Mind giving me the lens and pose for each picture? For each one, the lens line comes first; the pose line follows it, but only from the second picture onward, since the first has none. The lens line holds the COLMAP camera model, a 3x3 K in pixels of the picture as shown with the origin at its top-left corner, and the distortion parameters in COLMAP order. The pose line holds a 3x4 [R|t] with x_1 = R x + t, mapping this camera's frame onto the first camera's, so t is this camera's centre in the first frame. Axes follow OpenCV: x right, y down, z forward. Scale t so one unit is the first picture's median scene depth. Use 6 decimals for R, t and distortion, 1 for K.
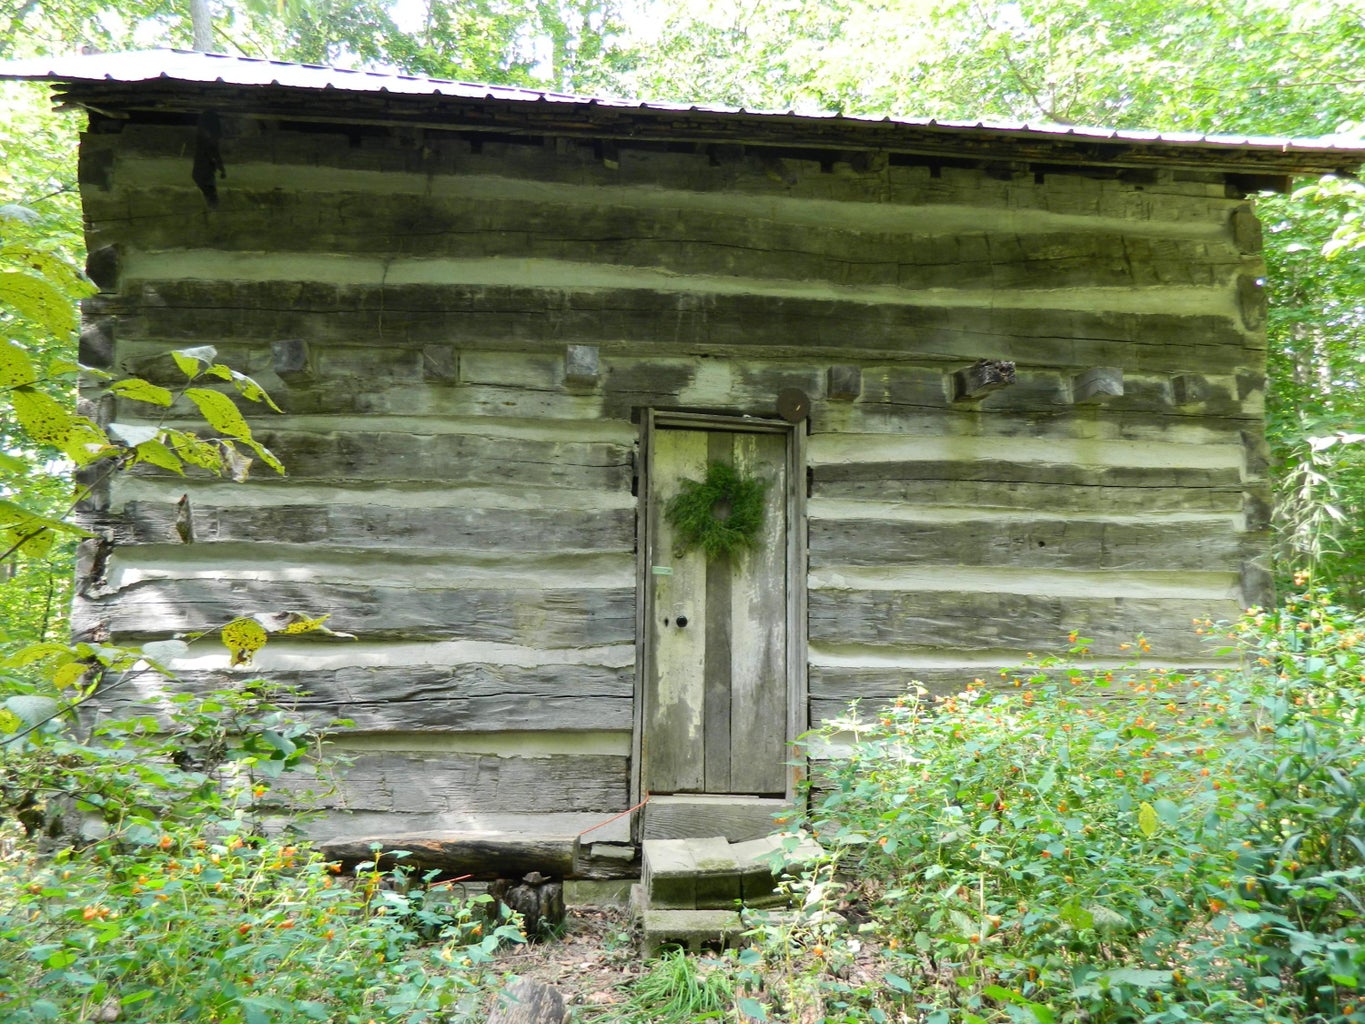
lens RADIAL K [[1008.6, 0, 679.7], [0, 1008.6, 511.6], [0, 0, 1]] dist [0.005164, -0.009209]
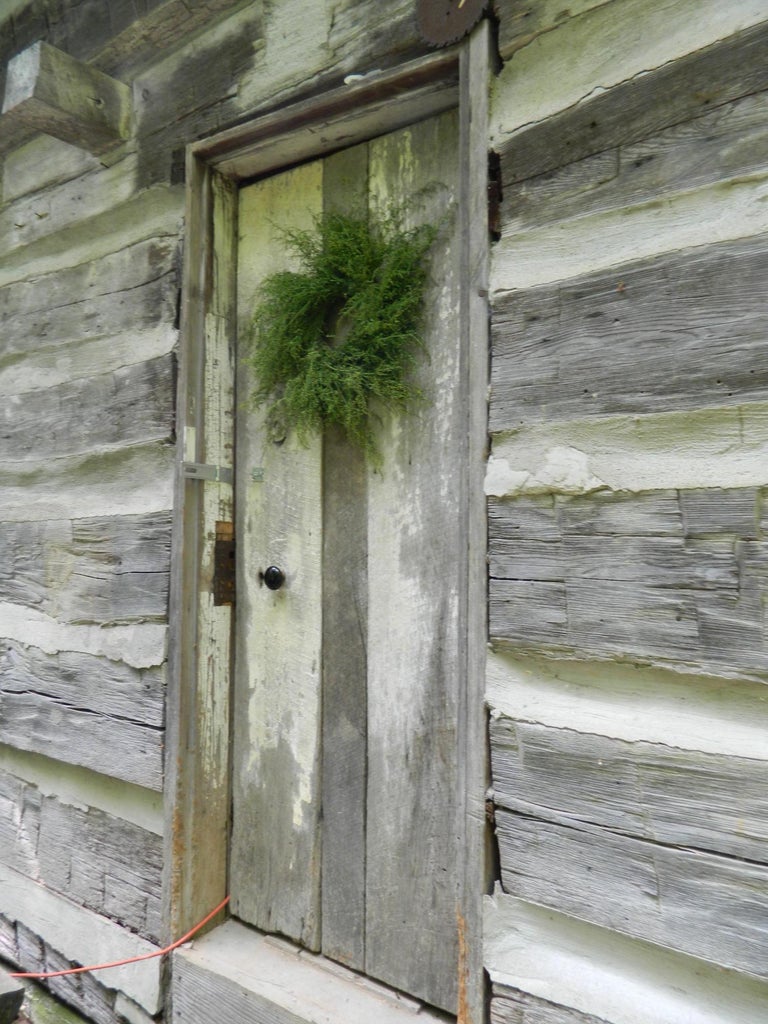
lens RADIAL K [[756.6, 0, 384.7], [0, 756.6, 513.8], [0, 0, 1]] dist [0.005164, -0.009209]
pose [[0.726933, -0.032145, -0.685956, 0.284130], [0.089804, 0.994775, 0.048551, 0.066685], [0.680811, -0.096895, 0.726022, 0.783848]]
